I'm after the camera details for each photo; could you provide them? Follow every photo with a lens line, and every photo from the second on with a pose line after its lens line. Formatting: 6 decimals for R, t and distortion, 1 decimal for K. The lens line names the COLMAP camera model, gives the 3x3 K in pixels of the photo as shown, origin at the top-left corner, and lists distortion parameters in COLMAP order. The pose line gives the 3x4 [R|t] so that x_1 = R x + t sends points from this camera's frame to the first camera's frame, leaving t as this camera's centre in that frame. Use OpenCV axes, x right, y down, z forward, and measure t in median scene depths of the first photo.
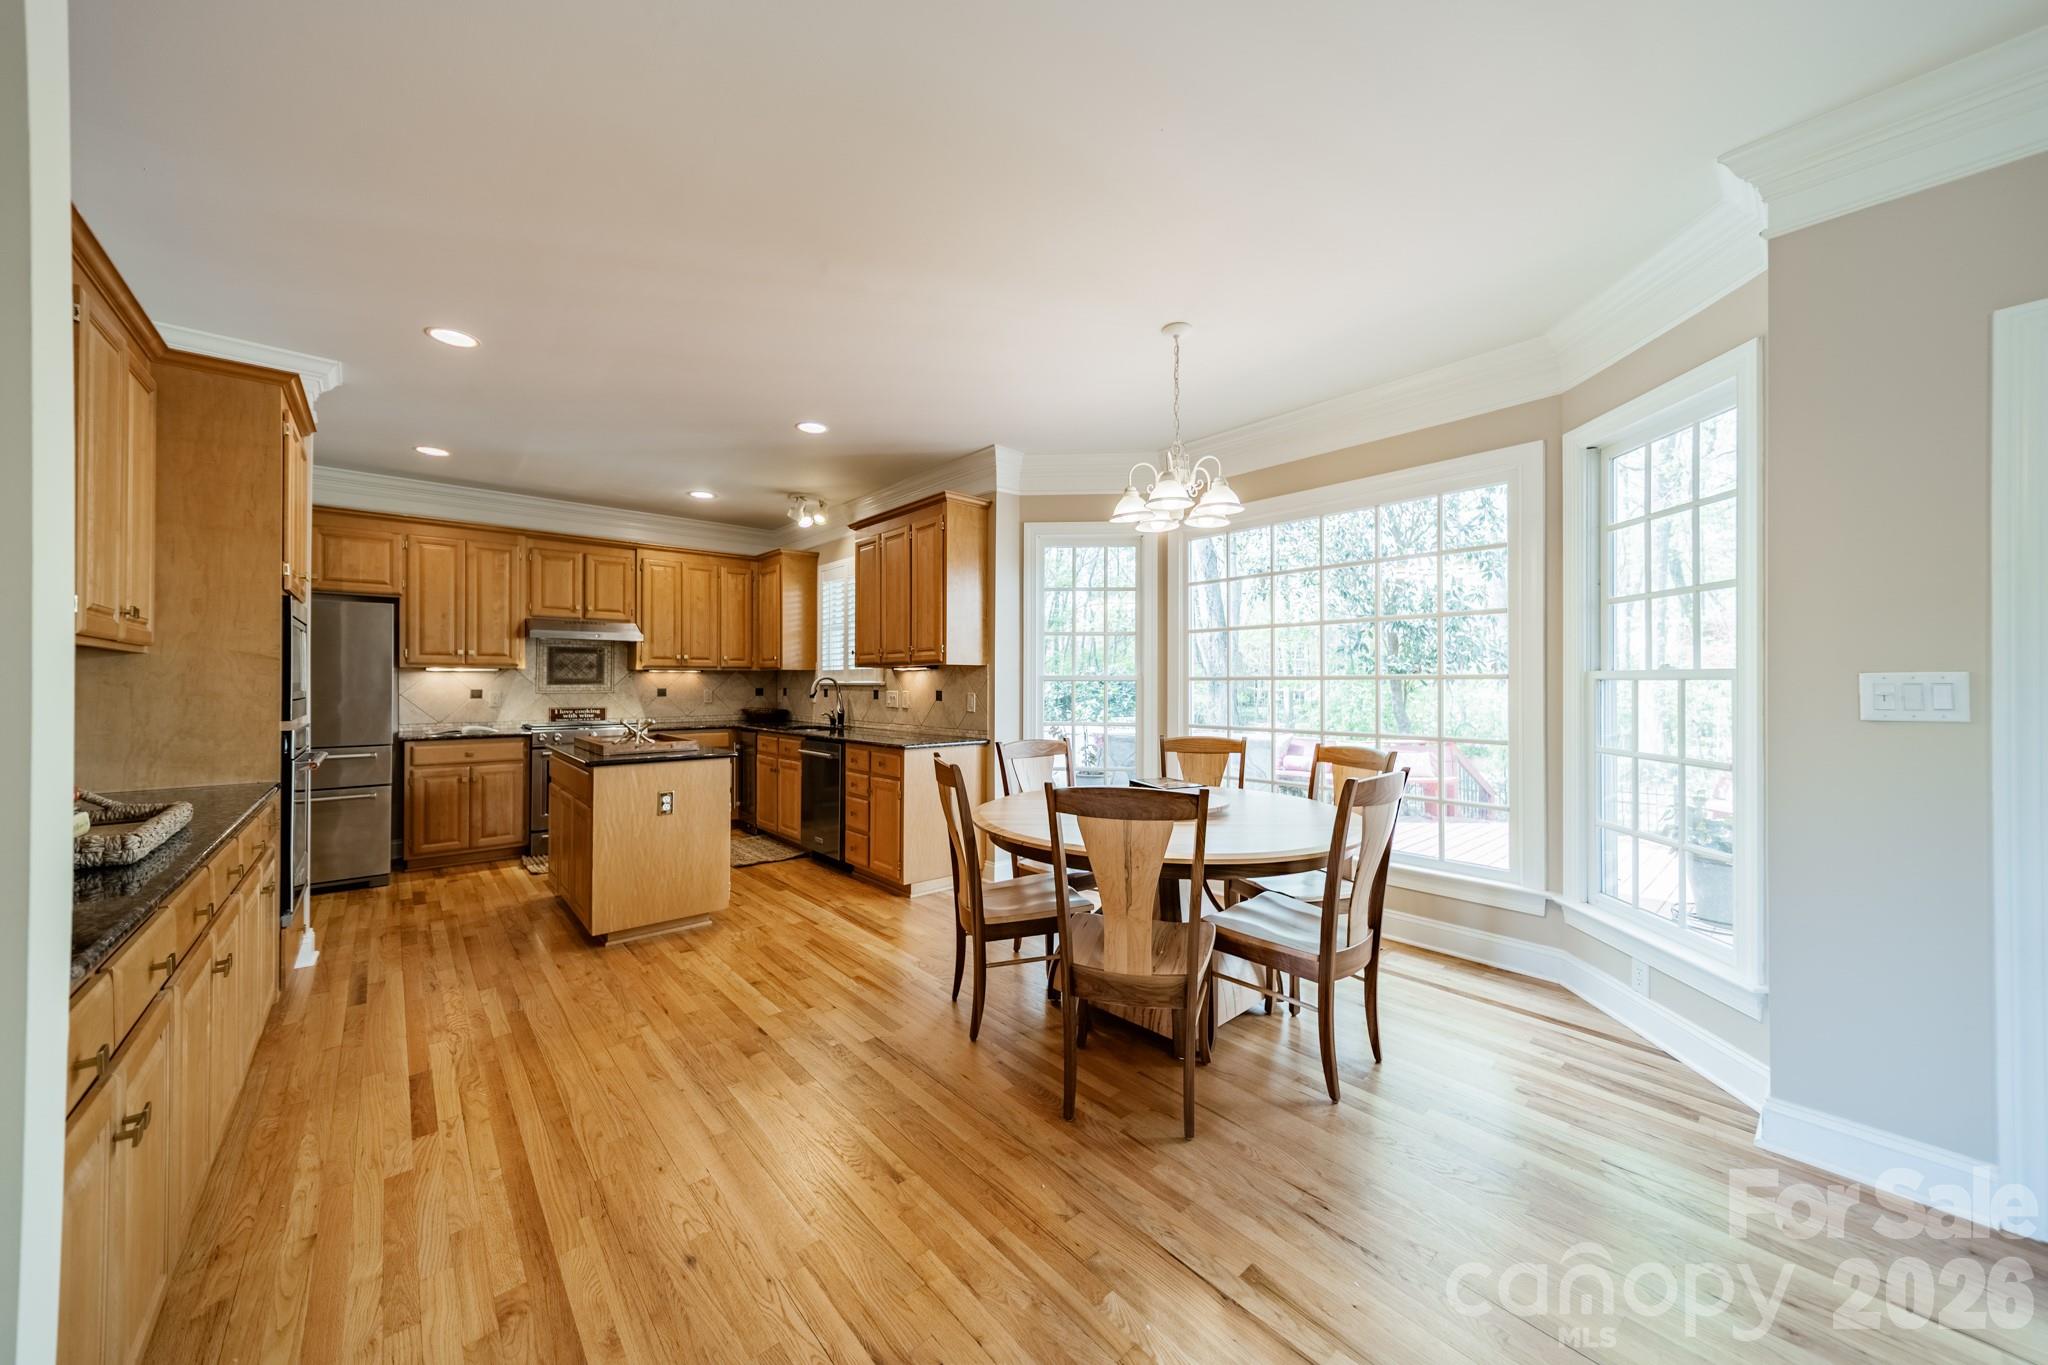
lens RADIAL K [[718.7, 0, 1027.6], [0, 718.7, 677.4], [0, 0, 1]] dist [0.008254, 0.000106]
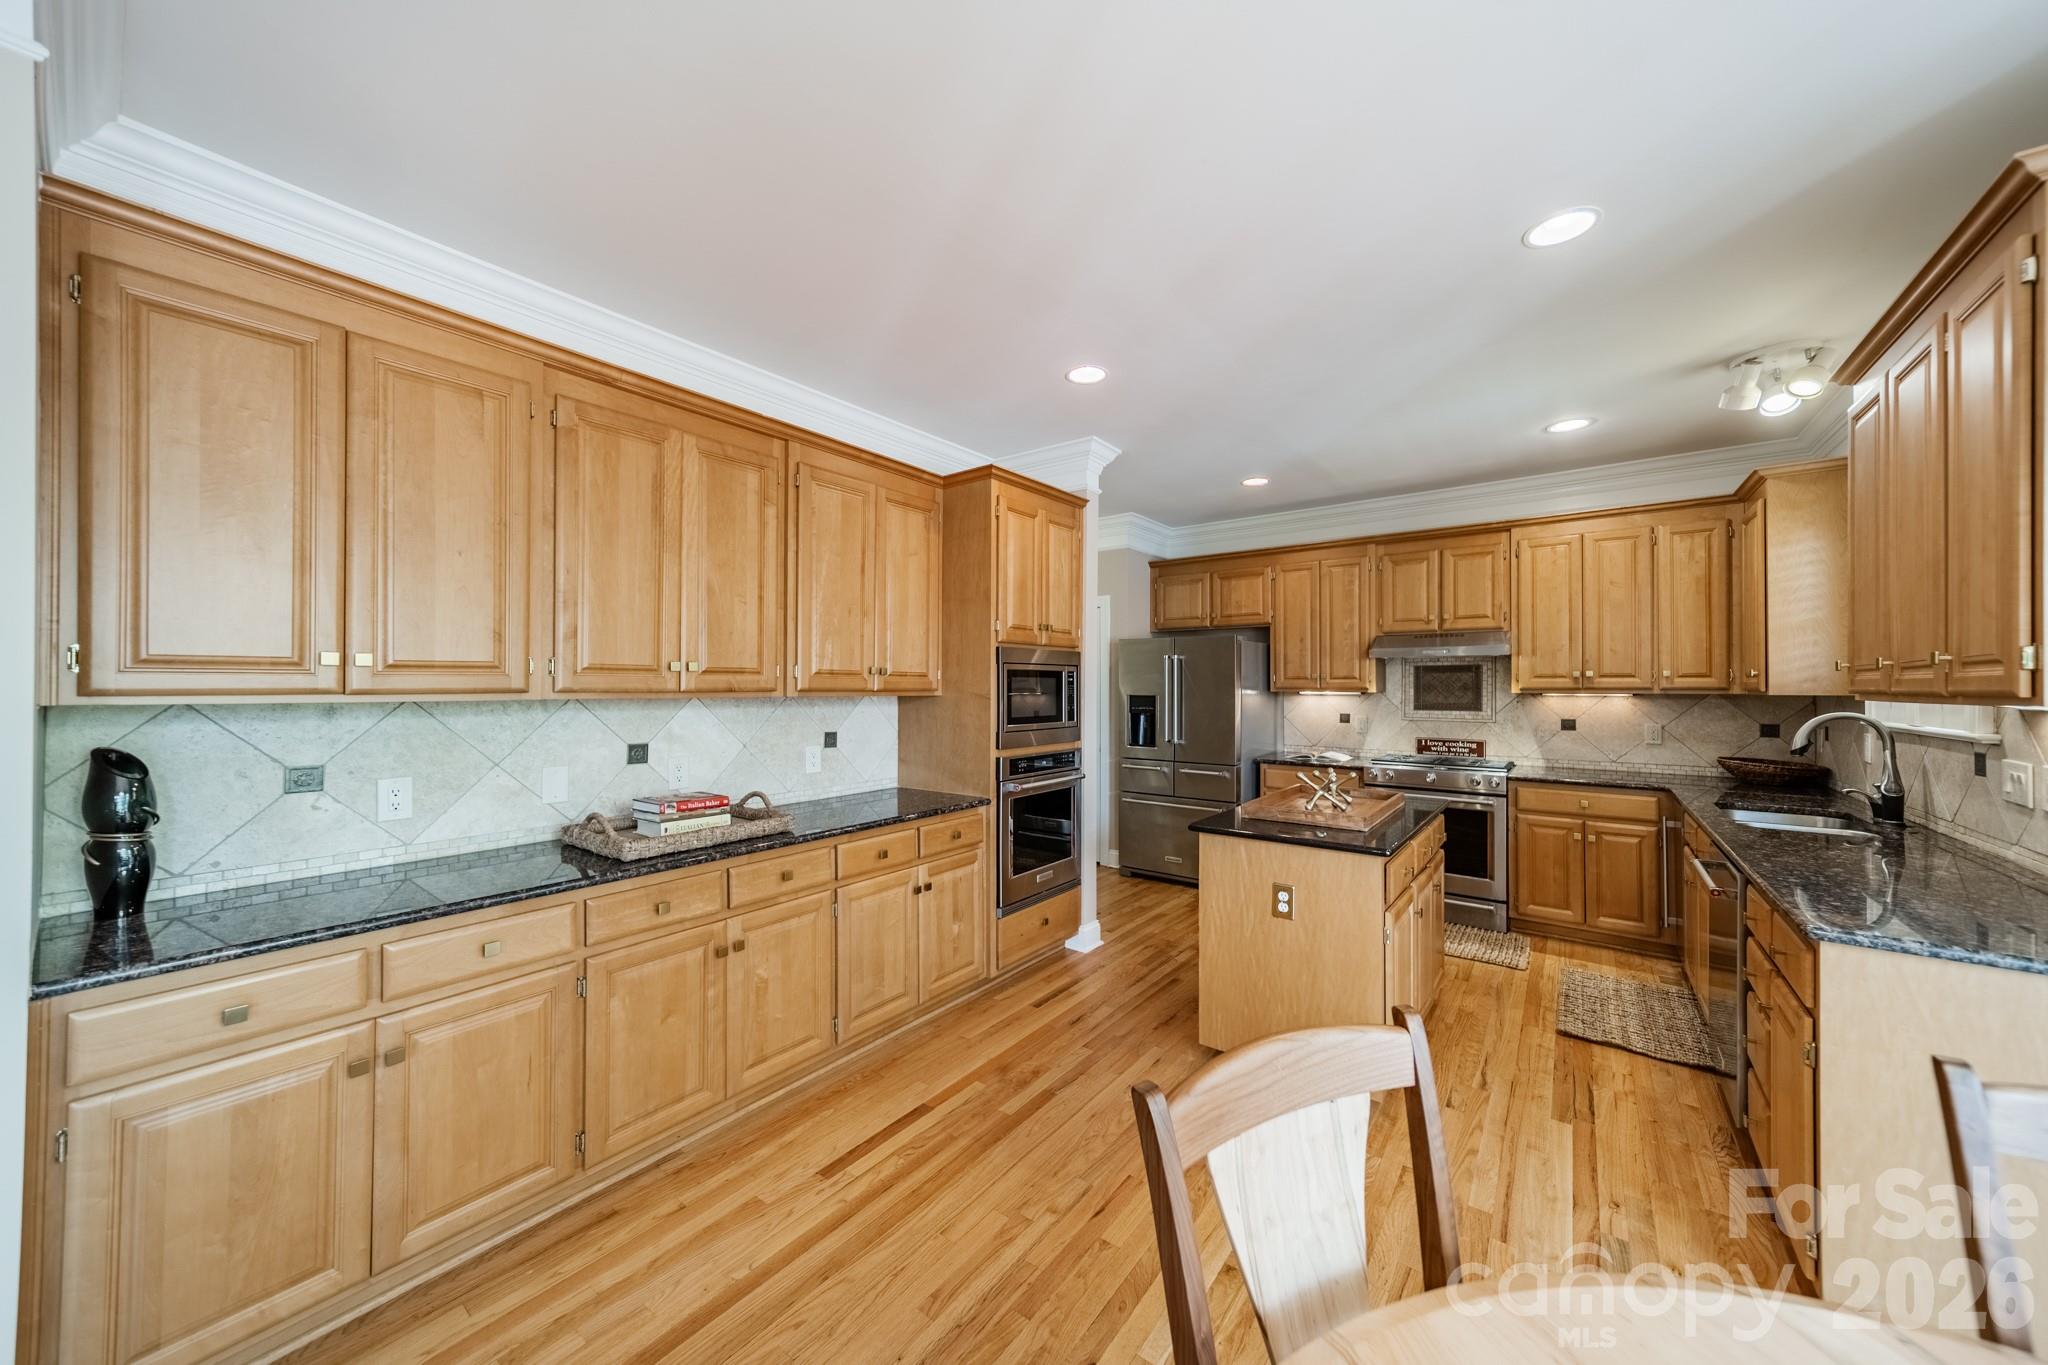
lens RADIAL K [[718.7, 0, 1028.6], [0, 718.7, 679.3], [0, 0, 1]] dist [0.008254, 0.000106]
pose [[0.197392, -0.007128, -0.980299, 0.105115], [0.005329, 0.999967, -0.006198, -0.029690], [0.980310, -0.004000, 0.197424, 0.480702]]
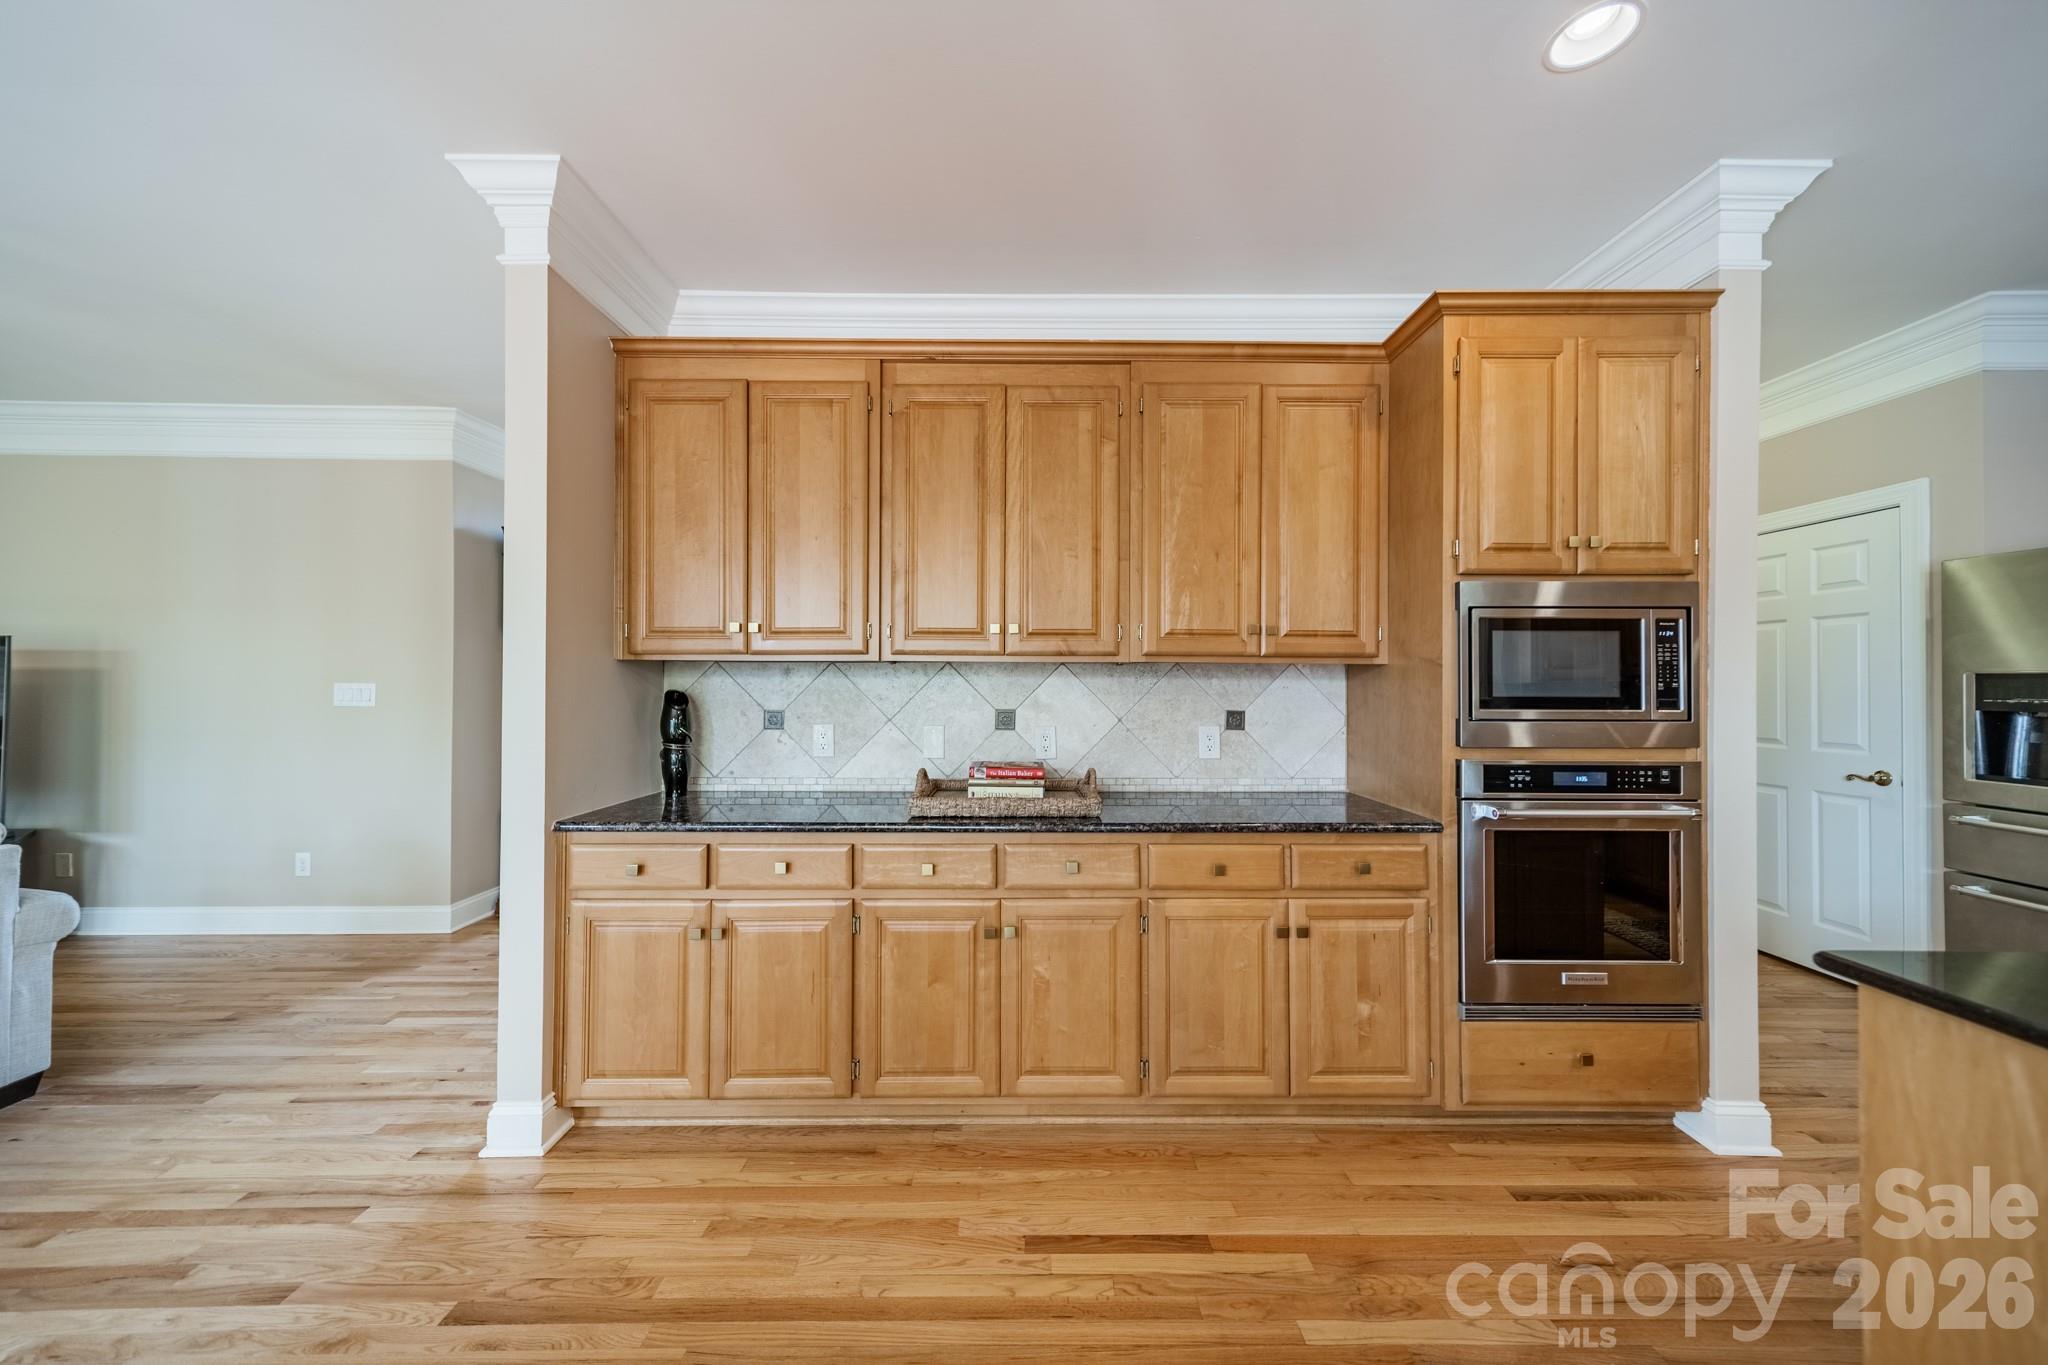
lens RADIAL K [[718.7, 0, 1027.7], [0, 718.7, 677.5], [0, 0, 1]] dist [0.008254, 0.000106]
pose [[-0.657058, -0.007691, -0.753800, -0.091166], [0.002556, 0.999919, -0.012429, -0.002480], [0.753835, -0.010093, -0.656986, 0.685062]]
